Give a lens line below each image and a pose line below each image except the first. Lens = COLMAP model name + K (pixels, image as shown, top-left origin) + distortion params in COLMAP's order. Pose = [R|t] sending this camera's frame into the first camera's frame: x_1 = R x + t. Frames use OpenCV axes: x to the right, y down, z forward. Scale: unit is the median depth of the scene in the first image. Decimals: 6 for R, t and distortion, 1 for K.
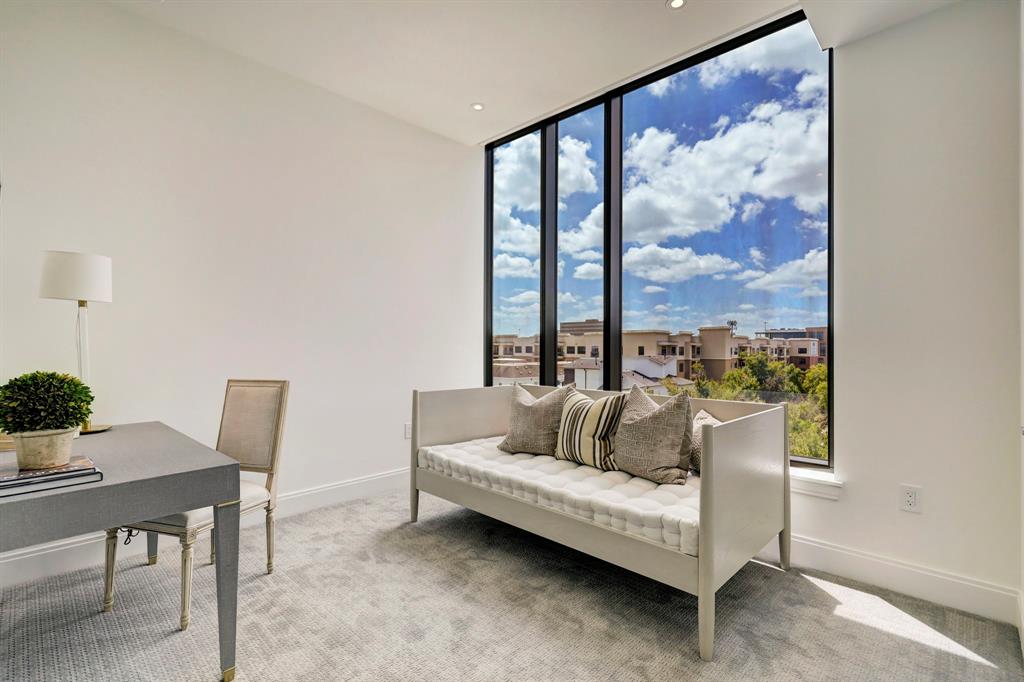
lens RADIAL K [[479.9, 0, 517.2], [0, 479.9, 348.1], [0, 0, 1]] dist [0.032896, 0.000233]
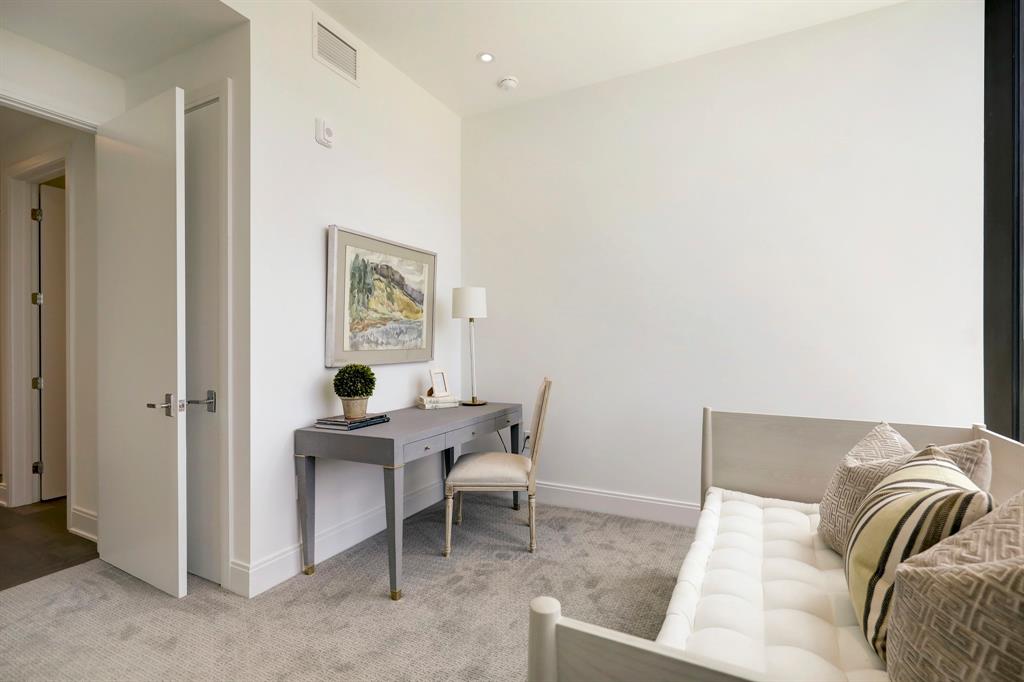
lens RADIAL K [[479.9, 0, 512.1], [0, 479.9, 336.9], [0, 0, 1]] dist [0.032896, 0.000233]
pose [[0.298755, -0.006973, -0.954304, 0.537650], [-0.000256, 0.999973, -0.007386, -0.024167], [0.954330, 0.002451, 0.298745, 0.619454]]
